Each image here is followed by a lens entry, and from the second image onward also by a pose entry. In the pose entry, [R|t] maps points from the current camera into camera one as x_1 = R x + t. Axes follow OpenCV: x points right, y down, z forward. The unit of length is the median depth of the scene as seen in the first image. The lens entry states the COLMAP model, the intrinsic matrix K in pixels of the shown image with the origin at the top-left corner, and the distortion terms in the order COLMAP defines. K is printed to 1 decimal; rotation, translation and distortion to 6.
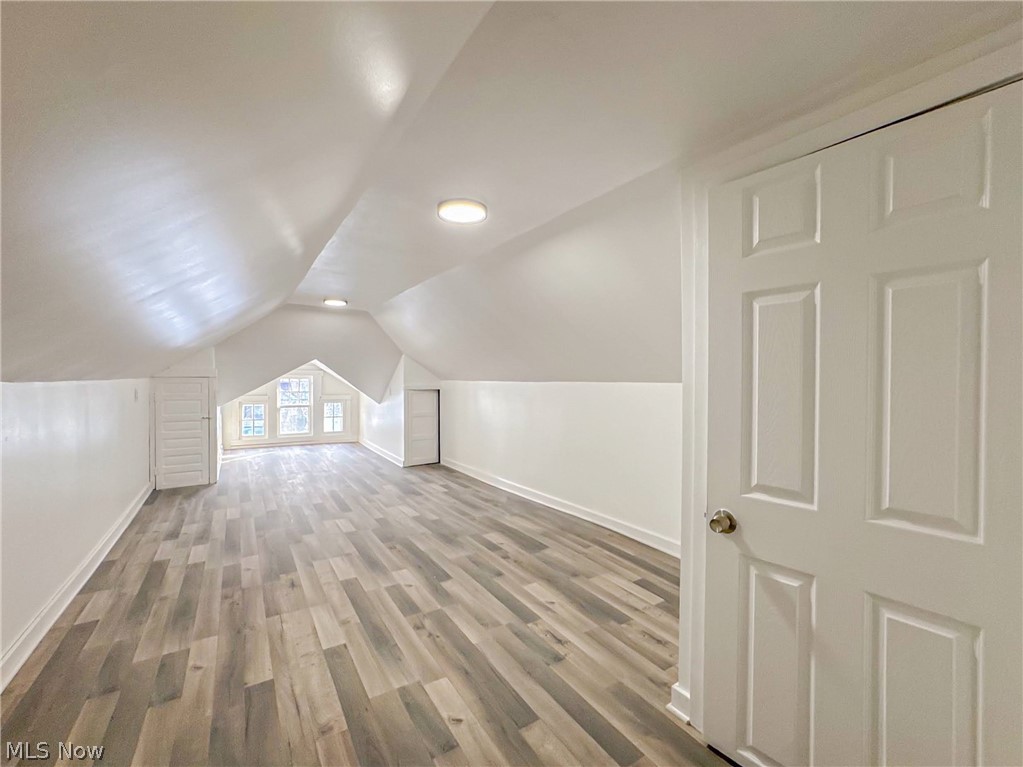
lens RADIAL K [[409.0, 0, 511.5], [0, 409.0, 383.5], [0, 0, 1]] dist [-0.000181, 0.000104]
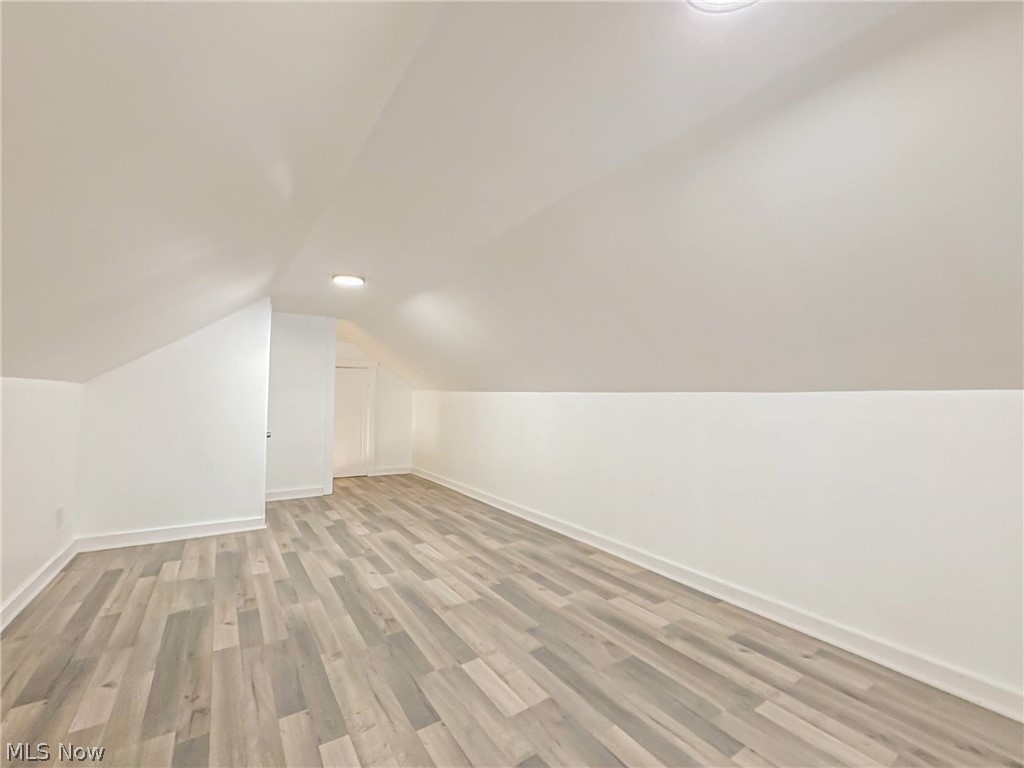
lens RADIAL K [[409.4, 0, 512.0], [0, 409.4, 384.0], [0, 0, 1]] dist [-0.000181, 0.000104]
pose [[-0.999322, -0.018134, -0.032036, -0.580587], [-0.017255, 0.999473, -0.027488, 0.005879], [0.032517, -0.026916, -0.999109, 2.123337]]
